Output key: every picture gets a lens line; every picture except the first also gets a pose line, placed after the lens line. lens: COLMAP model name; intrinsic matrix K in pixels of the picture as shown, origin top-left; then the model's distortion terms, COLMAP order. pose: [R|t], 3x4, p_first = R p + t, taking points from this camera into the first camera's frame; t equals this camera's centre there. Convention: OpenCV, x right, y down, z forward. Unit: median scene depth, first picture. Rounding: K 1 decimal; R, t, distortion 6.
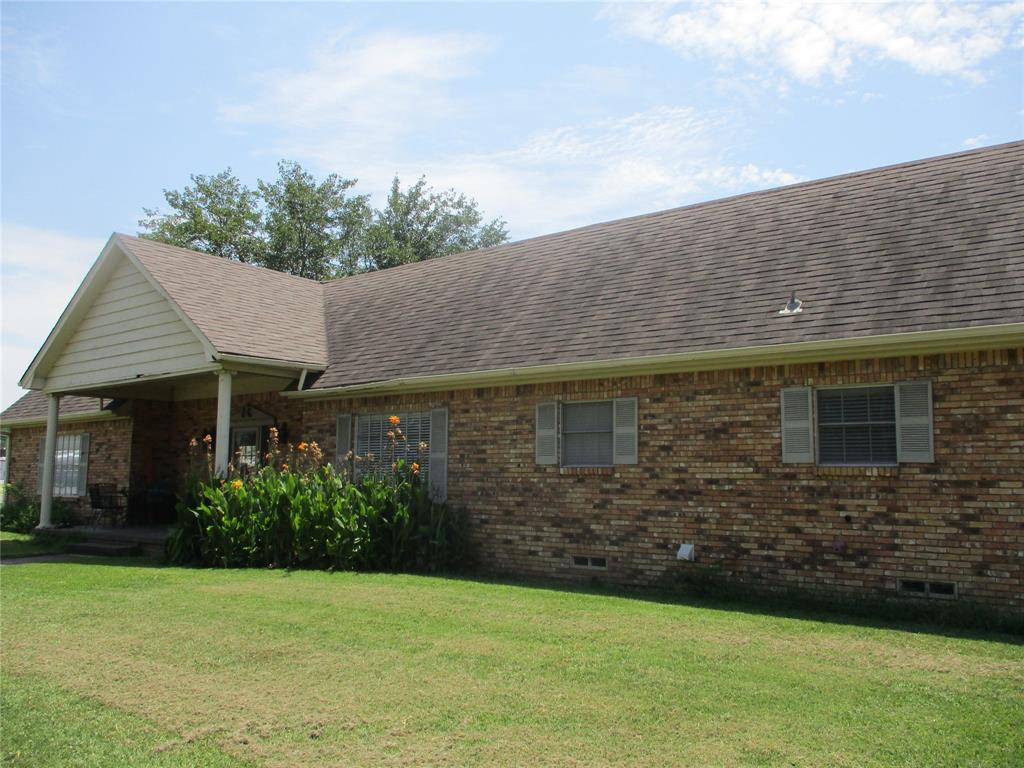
lens RADIAL K [[835.1, 0, 508.3], [0, 835.1, 372.1], [0, 0, 1]] dist [-0.045812, 0.033993]
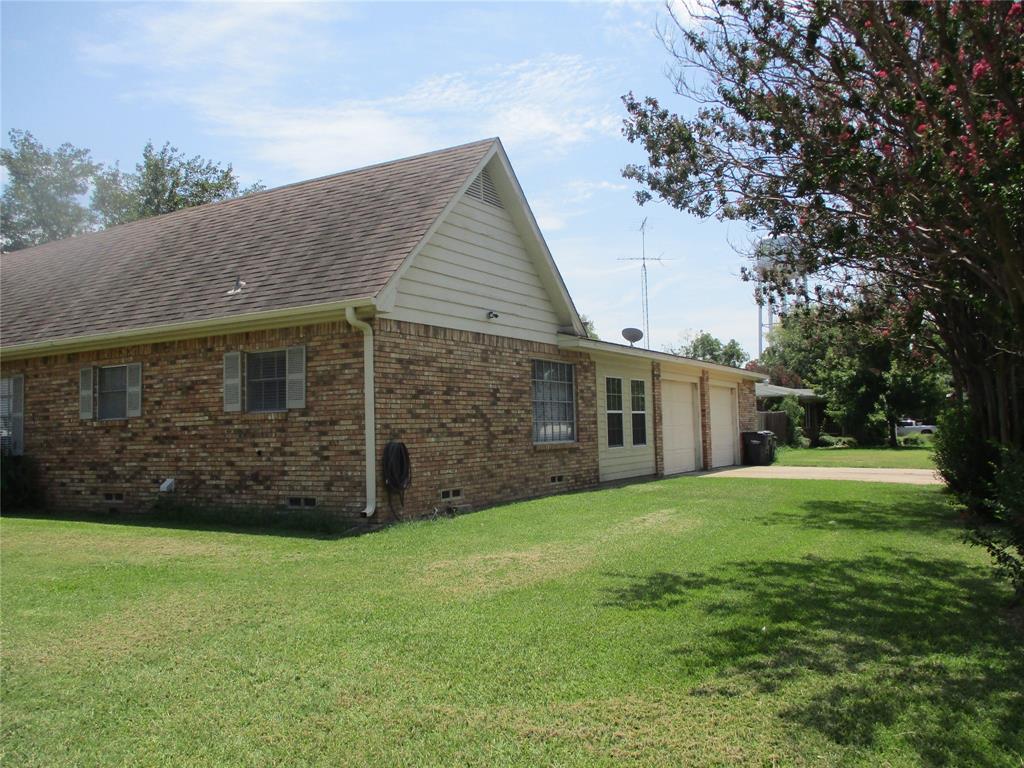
lens RADIAL K [[835.1, 0, 508.3], [0, 835.1, 372.1], [0, 0, 1]] dist [-0.045812, 0.033993]
pose [[0.990224, -0.033333, 0.135443, 0.576338], [0.025125, 0.997769, 0.061860, -0.018691], [-0.137203, -0.057852, 0.988852, -0.308092]]
